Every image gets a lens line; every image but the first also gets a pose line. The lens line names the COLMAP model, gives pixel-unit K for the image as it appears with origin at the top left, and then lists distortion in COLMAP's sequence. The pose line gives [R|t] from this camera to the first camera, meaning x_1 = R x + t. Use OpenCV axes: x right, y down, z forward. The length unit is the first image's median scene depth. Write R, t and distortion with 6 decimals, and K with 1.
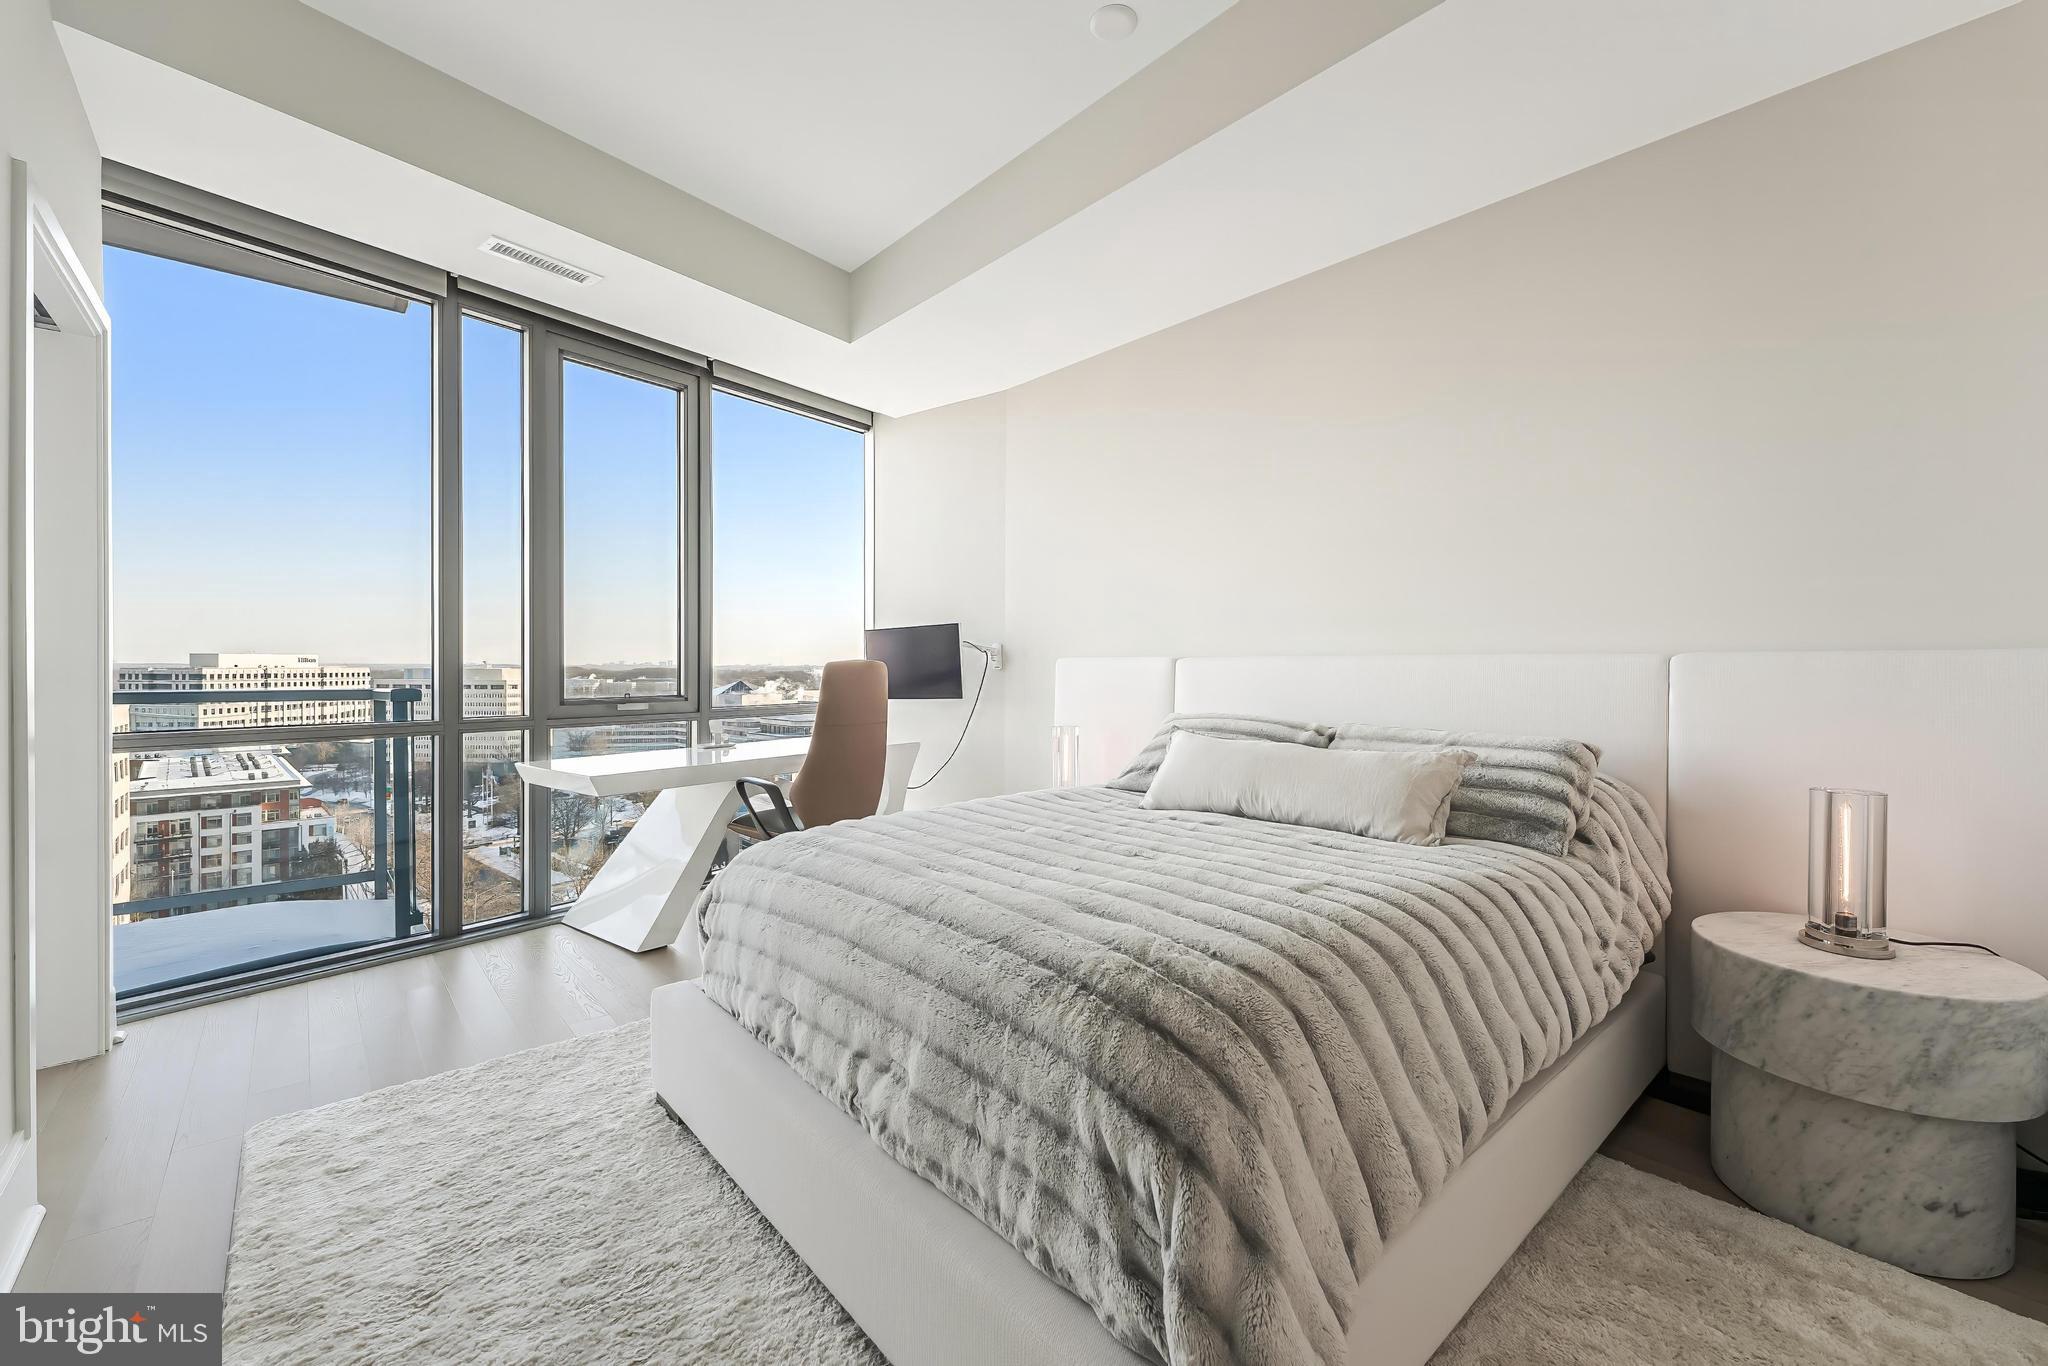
lens RADIAL K [[826.4, 0, 1028.9], [0, 826.4, 669.5], [0, 0, 1]] dist [0.001776, 0.000347]
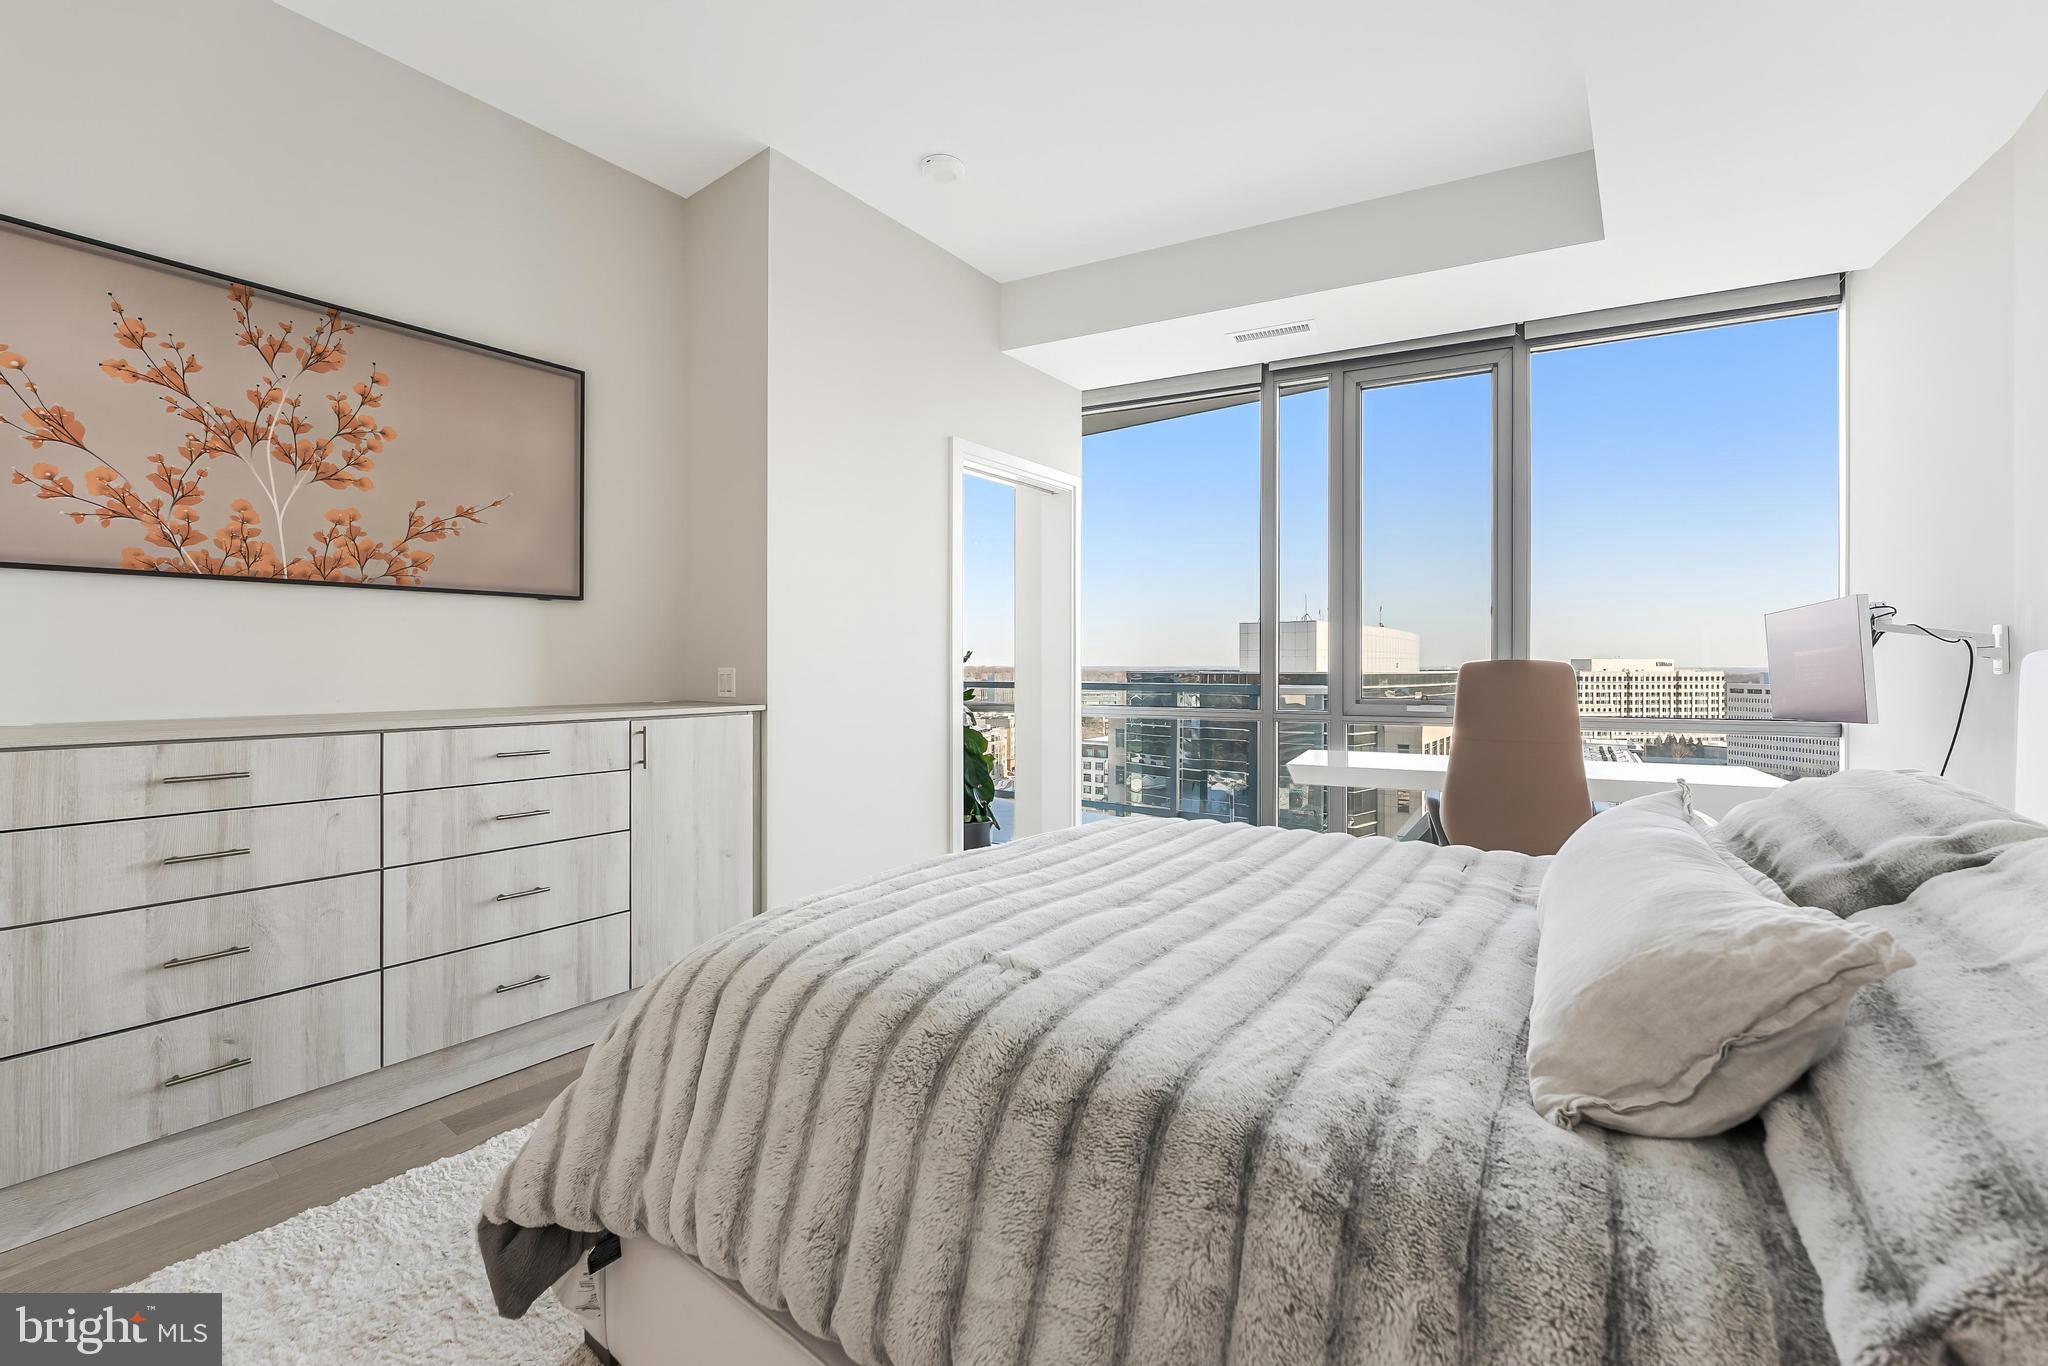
lens RADIAL K [[823.6, 0, 1031.9], [0, 823.6, 675.3], [0, 0, 1]] dist [-0.000220, 0.000235]
pose [[0.193634, 0.006850, -0.981050, 0.314194], [-0.004478, 0.999971, 0.006099, -0.000723], [0.981064, 0.003212, 0.193659, 0.261793]]
